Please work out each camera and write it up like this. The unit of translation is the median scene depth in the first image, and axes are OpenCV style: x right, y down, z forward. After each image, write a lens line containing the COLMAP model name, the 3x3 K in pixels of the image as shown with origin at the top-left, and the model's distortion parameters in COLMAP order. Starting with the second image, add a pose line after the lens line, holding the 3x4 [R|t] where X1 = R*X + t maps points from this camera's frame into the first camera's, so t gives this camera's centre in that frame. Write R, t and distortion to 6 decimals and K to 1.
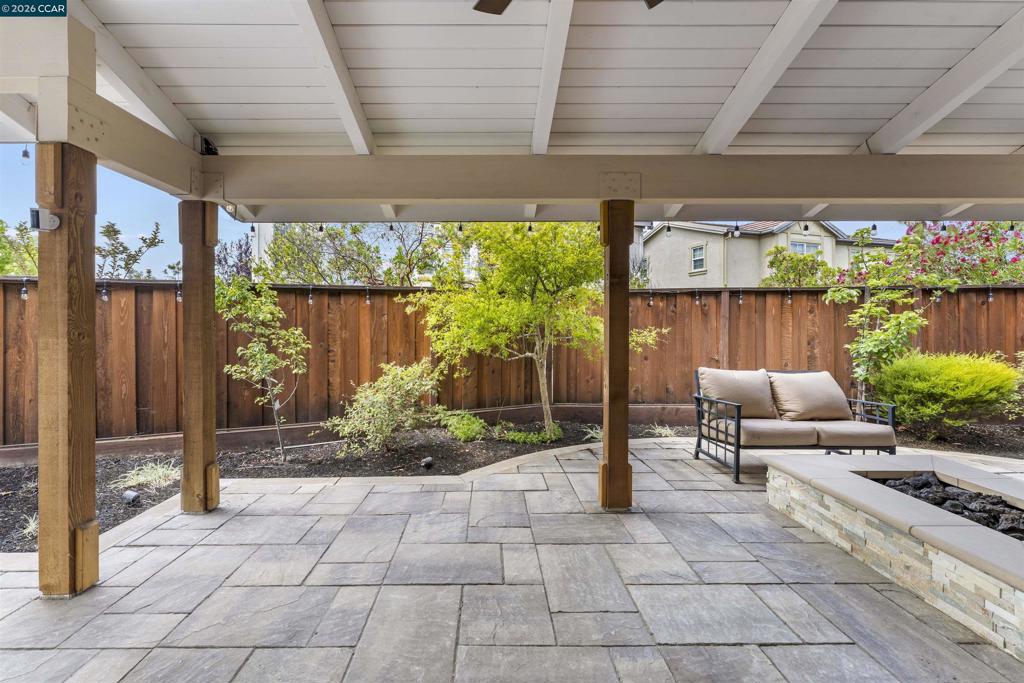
lens RADIAL K [[418.9, 0, 494.2], [0, 418.9, 327.0], [0, 0, 1]] dist [0.001100, 0.000093]
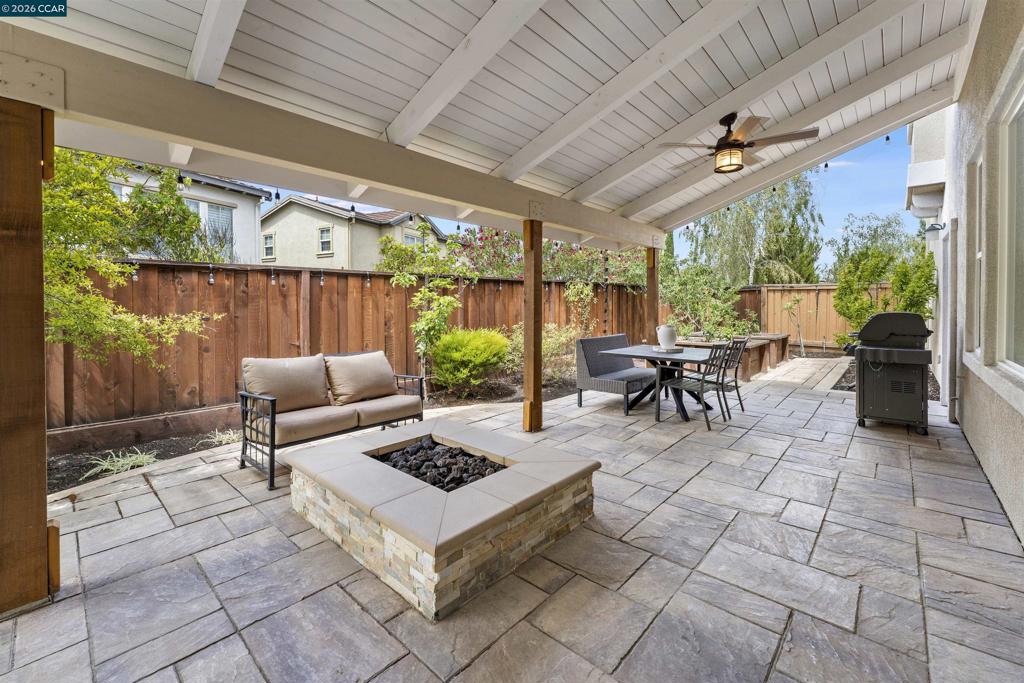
lens RADIAL K [[418.4, 0, 512.8], [0, 418.4, 319.6], [0, 0, 1]] dist [0.000921, 0.000088]
pose [[0.679366, -0.026192, 0.733332, 0.253656], [0.010214, 0.999603, 0.026240, 0.003737], [-0.733729, -0.010336, 0.679364, 0.045067]]
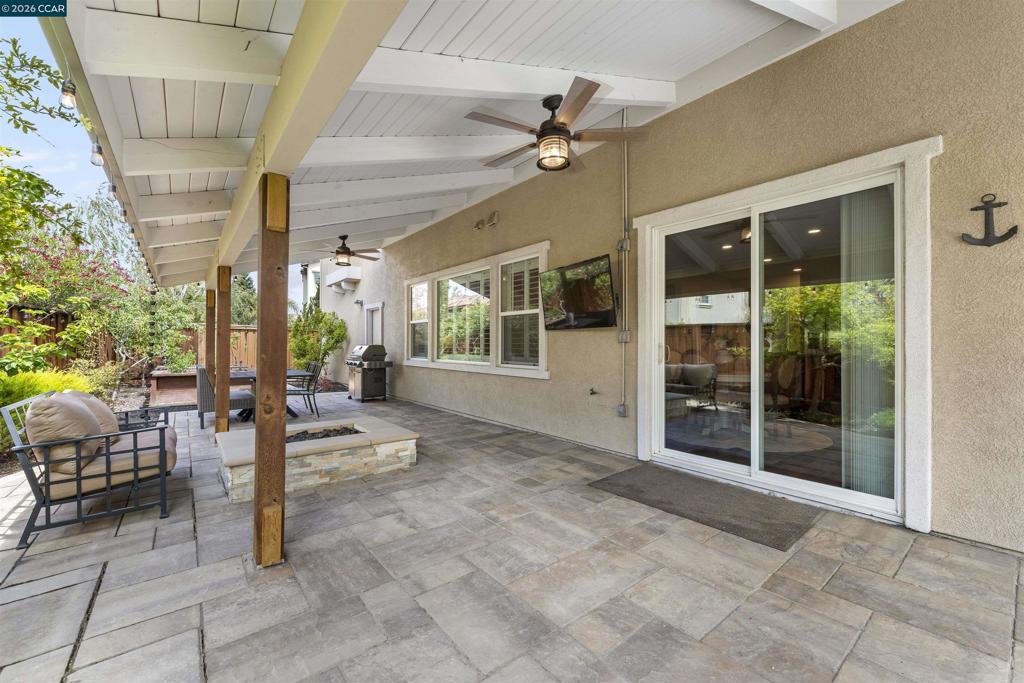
lens RADIAL K [[412.6, 0, 510.3], [0, 412.6, 340.8], [0, 0, 1]] dist [0.002371, -0.000085]
pose [[-0.617169, 0.007870, 0.786792, -0.465095], [0.000647, 0.999955, -0.009495, 0.014724], [-0.786831, -0.005351, -0.617146, 0.843912]]
